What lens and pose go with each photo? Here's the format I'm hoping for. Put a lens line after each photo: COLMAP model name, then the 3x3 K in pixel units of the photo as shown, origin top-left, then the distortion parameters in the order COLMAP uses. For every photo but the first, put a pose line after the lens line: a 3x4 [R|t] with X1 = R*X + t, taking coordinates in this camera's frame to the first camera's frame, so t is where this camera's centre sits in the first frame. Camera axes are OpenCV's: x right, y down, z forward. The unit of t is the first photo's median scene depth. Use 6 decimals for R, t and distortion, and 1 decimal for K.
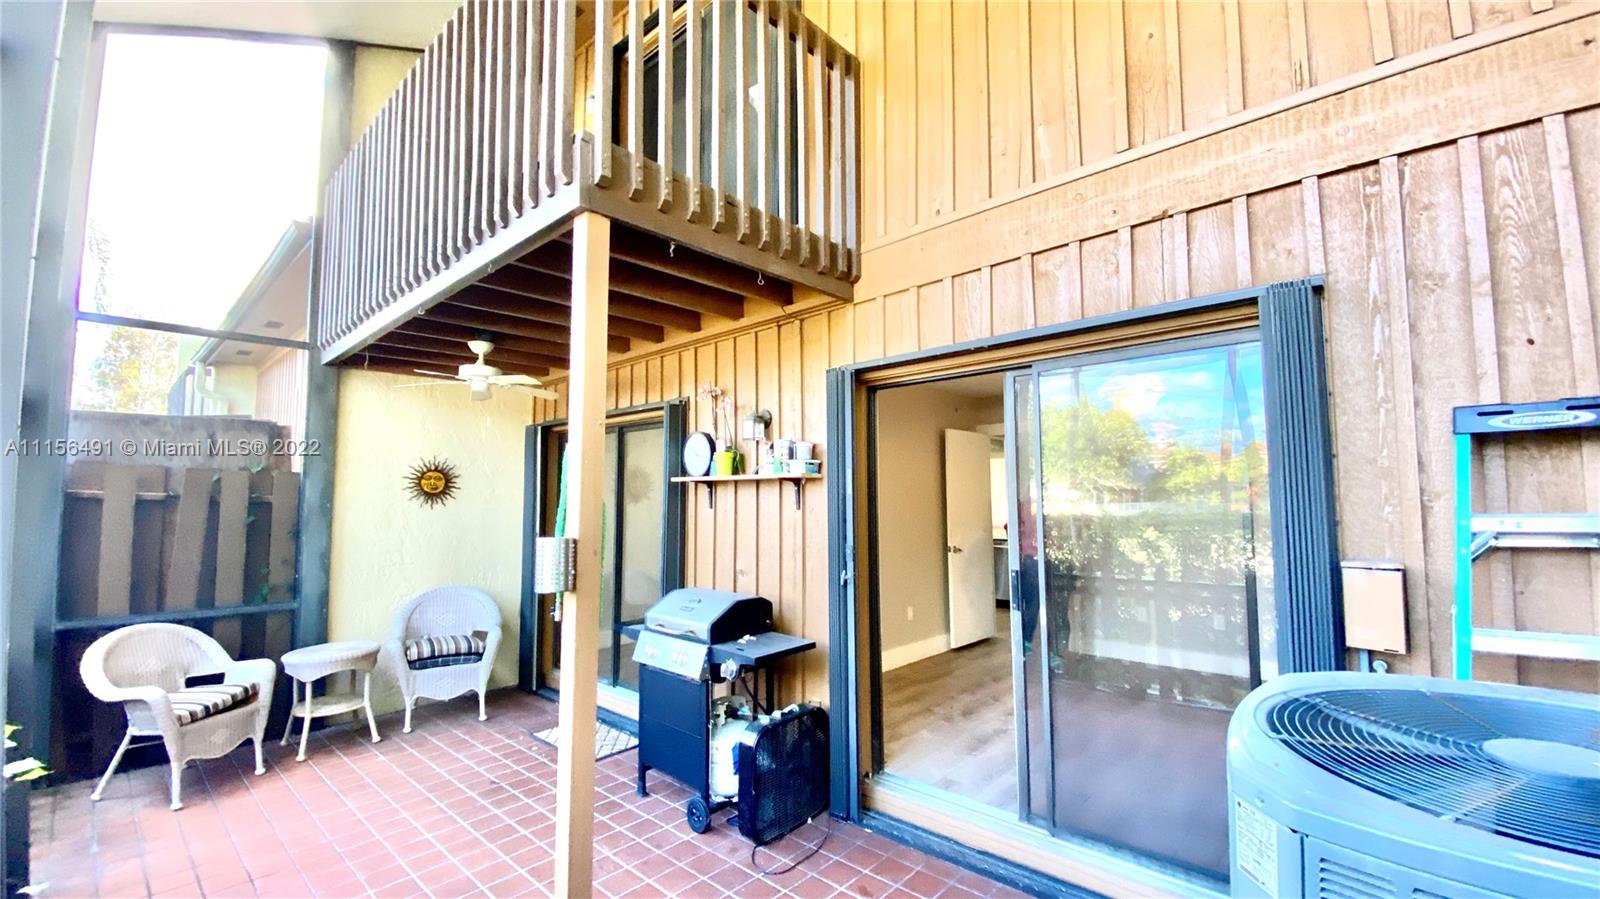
lens RADIAL K [[647.4, 0, 811.9], [0, 647.4, 452.7], [0, 0, 1]] dist [0.046059, -0.037853]
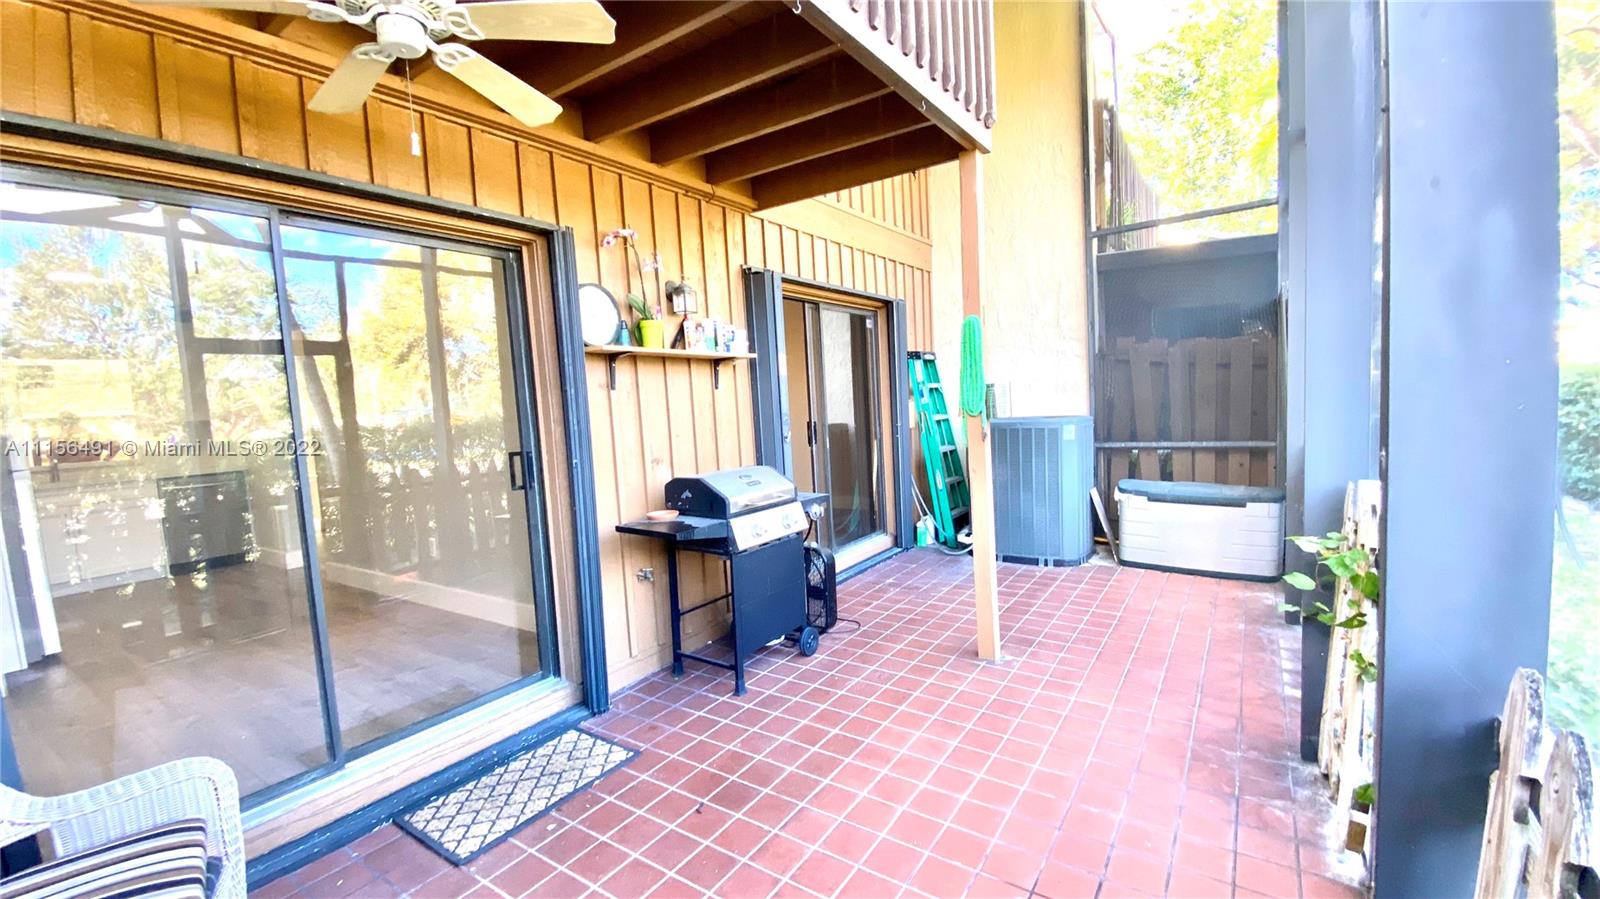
lens RADIAL K [[647.4, 0, 811.9], [0, 647.4, 452.7], [0, 0, 1]] dist [0.046059, -0.037853]
pose [[-0.144019, -0.073715, 0.986825, -1.085209], [-0.023769, 0.997192, 0.071021, 0.111560], [-0.989289, -0.013228, -0.145367, 0.981046]]
